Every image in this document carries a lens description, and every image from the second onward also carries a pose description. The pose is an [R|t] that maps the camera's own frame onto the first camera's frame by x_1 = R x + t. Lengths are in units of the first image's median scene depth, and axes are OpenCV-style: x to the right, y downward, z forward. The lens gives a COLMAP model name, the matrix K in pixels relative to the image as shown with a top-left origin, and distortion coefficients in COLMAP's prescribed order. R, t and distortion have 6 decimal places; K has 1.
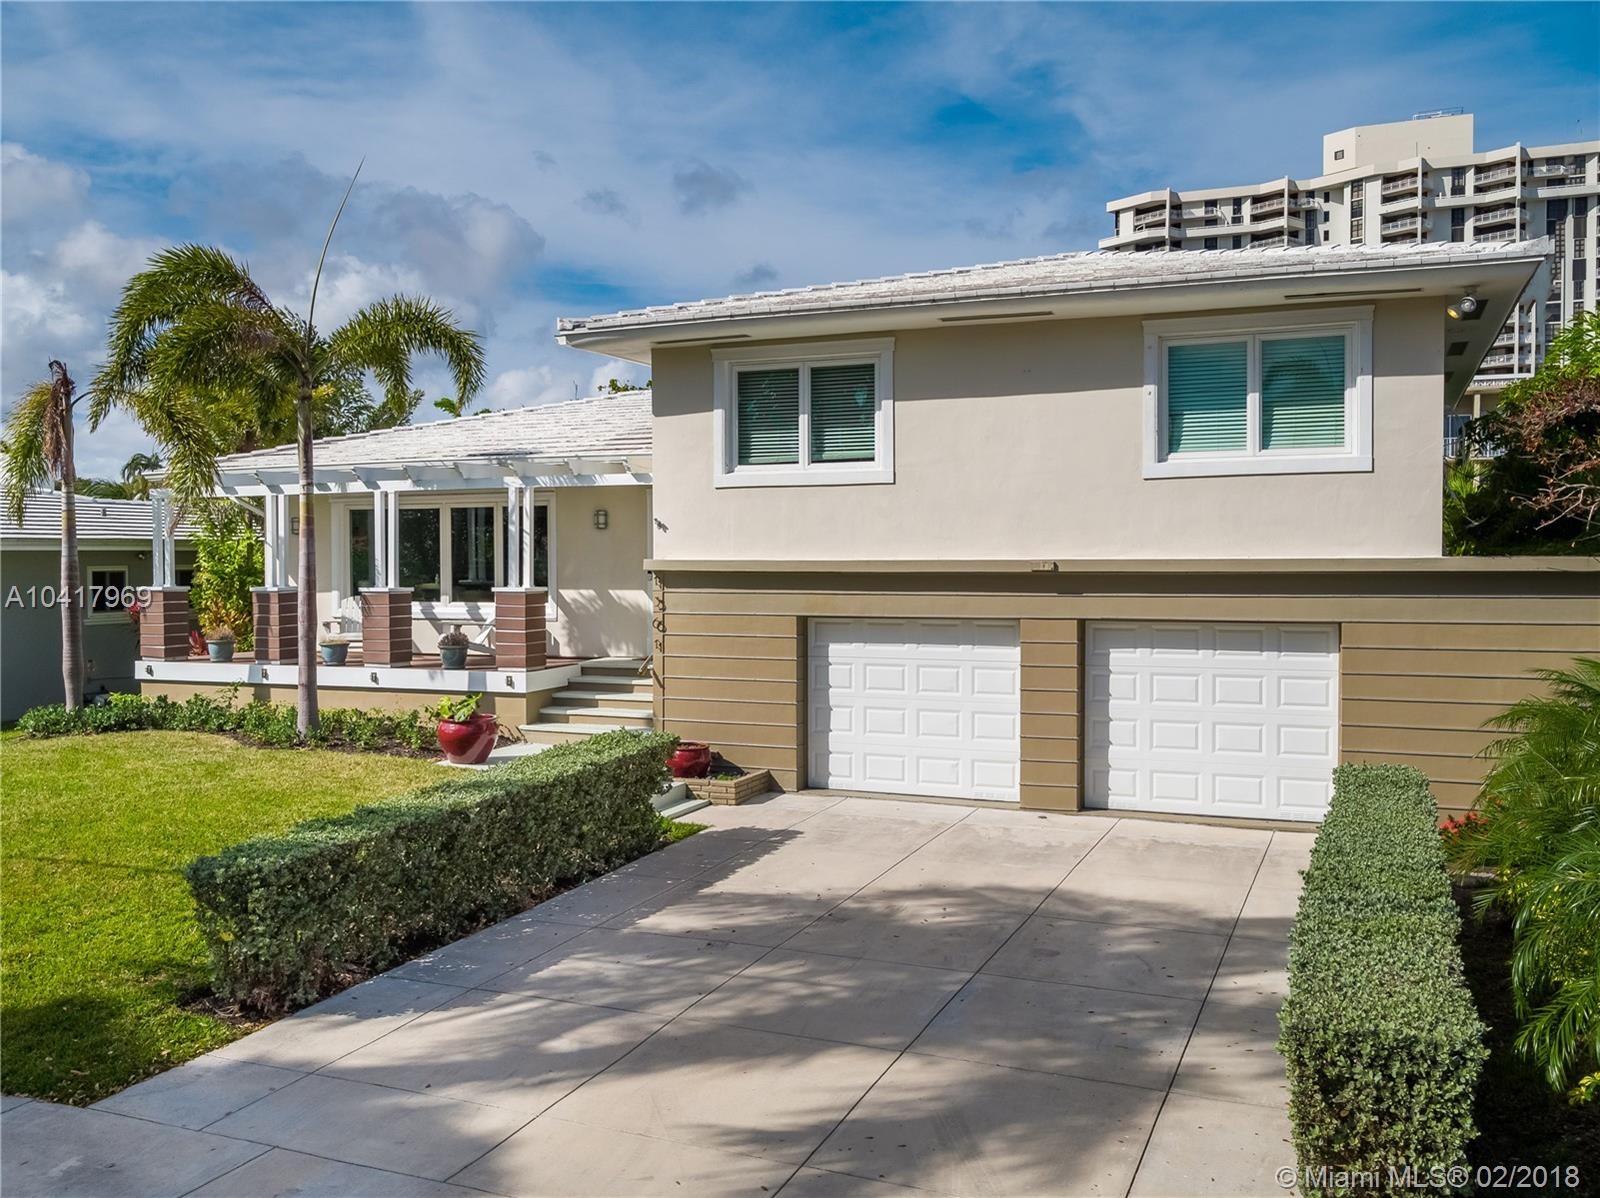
lens RADIAL K [[1390.5, 0, 800.0], [0, 1390.5, 599.0], [0, 0, 1]] dist [0.003404, -0.002815]
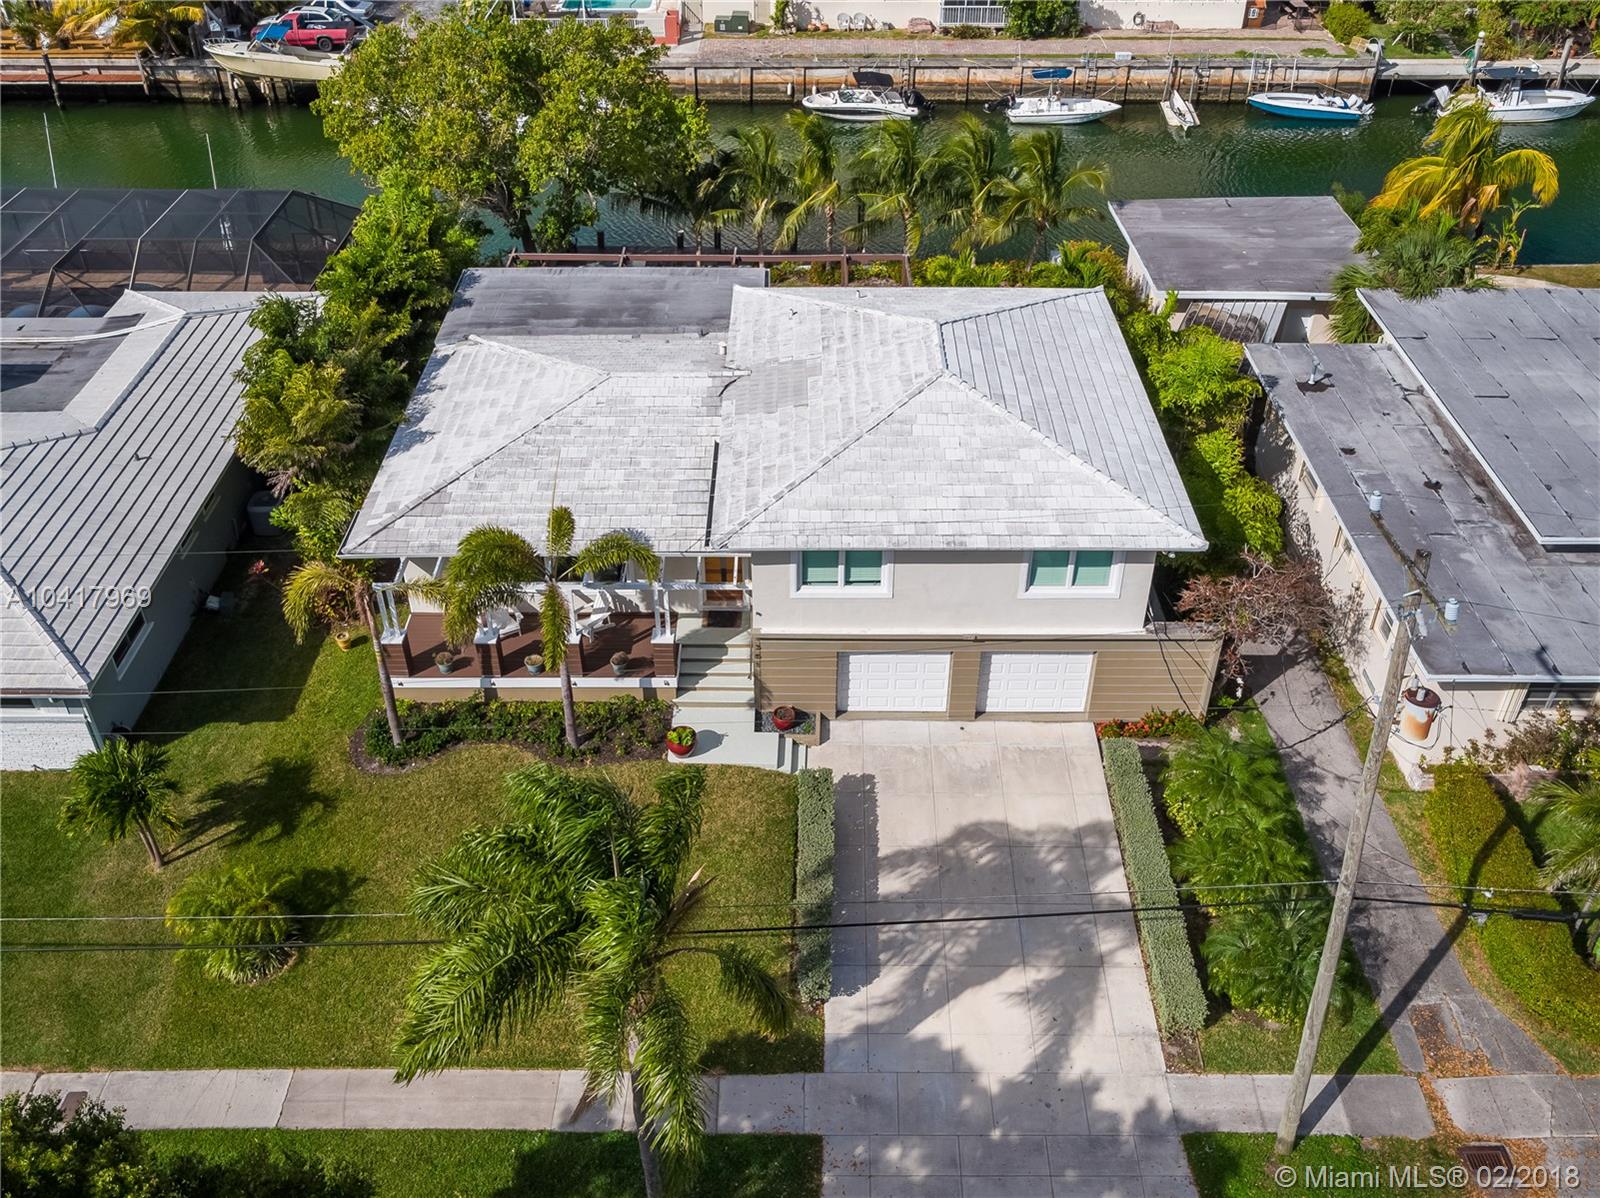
lens RADIAL K [[1407.3, 0, 800.0], [0, 1407.3, 599.0], [0, 0, 1]] dist [0.002471, 0.004461]
pose [[0.923385, -0.229518, 0.307705, -0.628578], [0.011821, 0.818194, 0.574821, -1.159344], [-0.383694, -0.527144, 0.758221, -0.428116]]
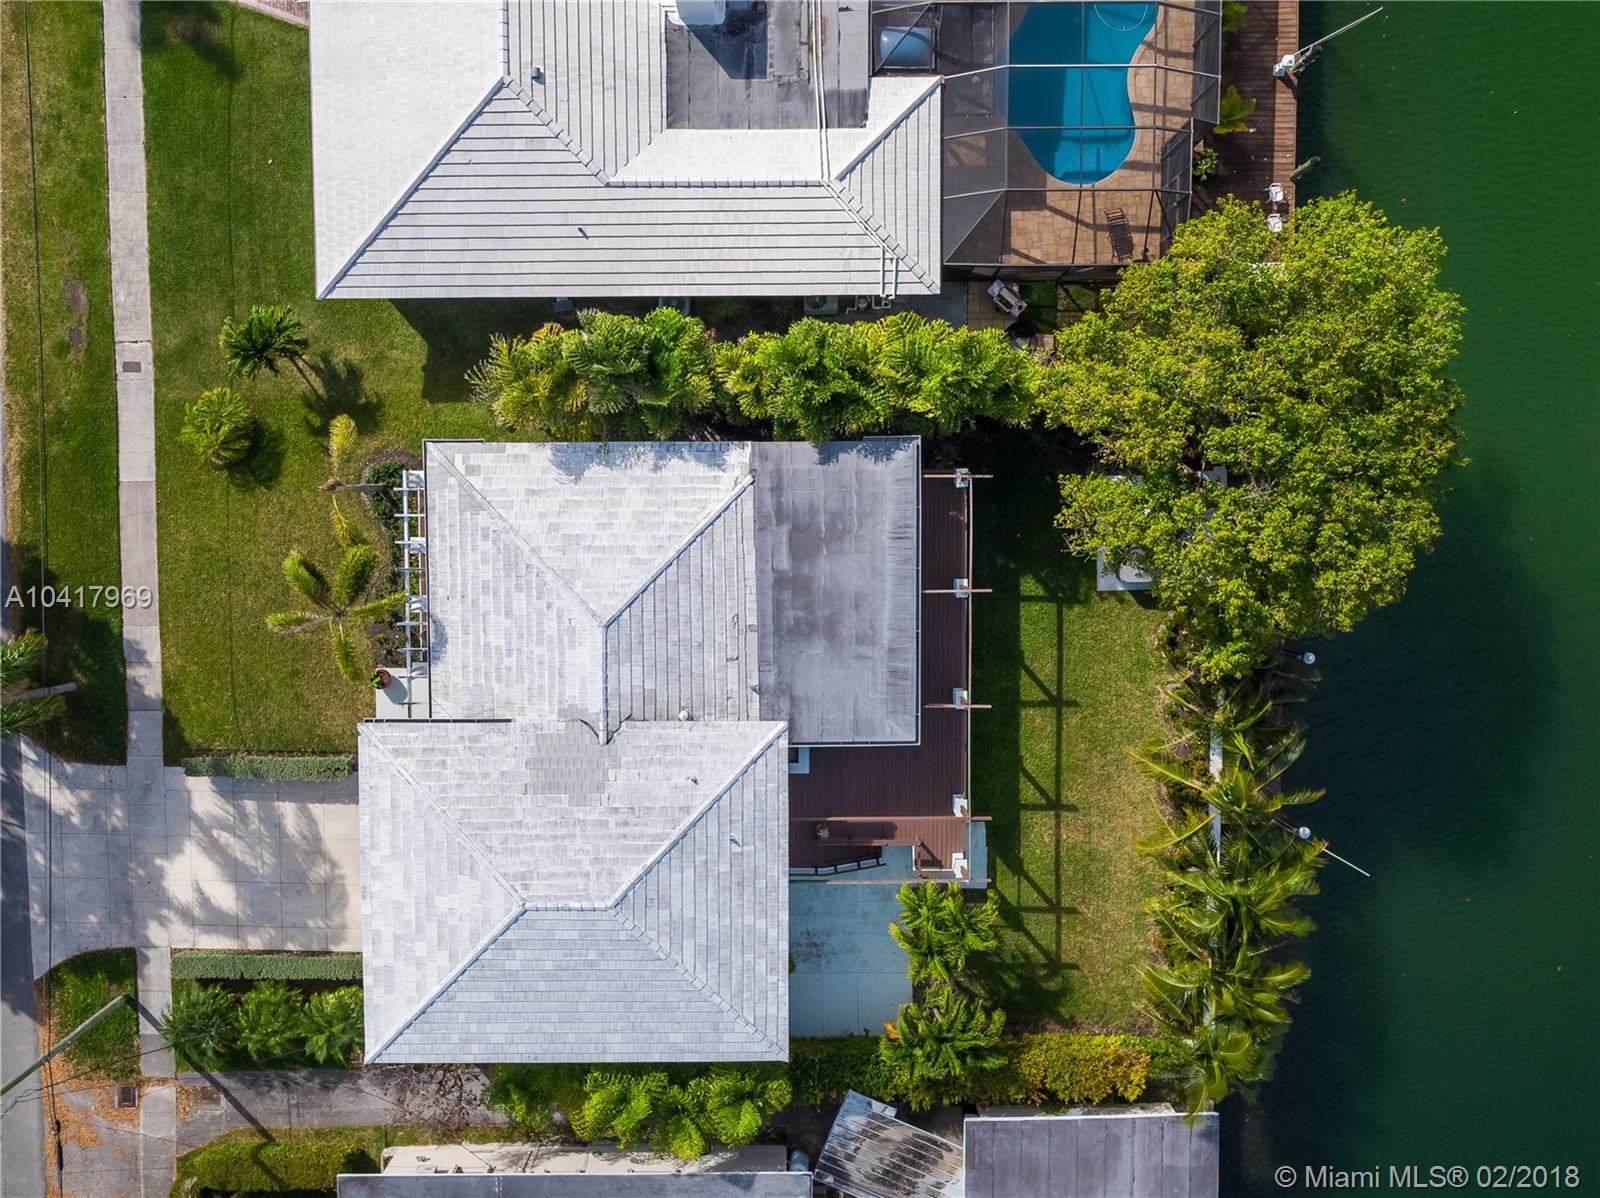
lens RADIAL K [[1390.5, 0, 800.0], [0, 1390.5, 599.0], [0, 0, 1]] dist [0.003404, -0.002815]
pose [[0.389281, 0.919656, 0.051894, -0.200141], [-0.025695, -0.045473, 0.998635, -2.716265], [0.920761, -0.390083, 0.005929, 1.796343]]
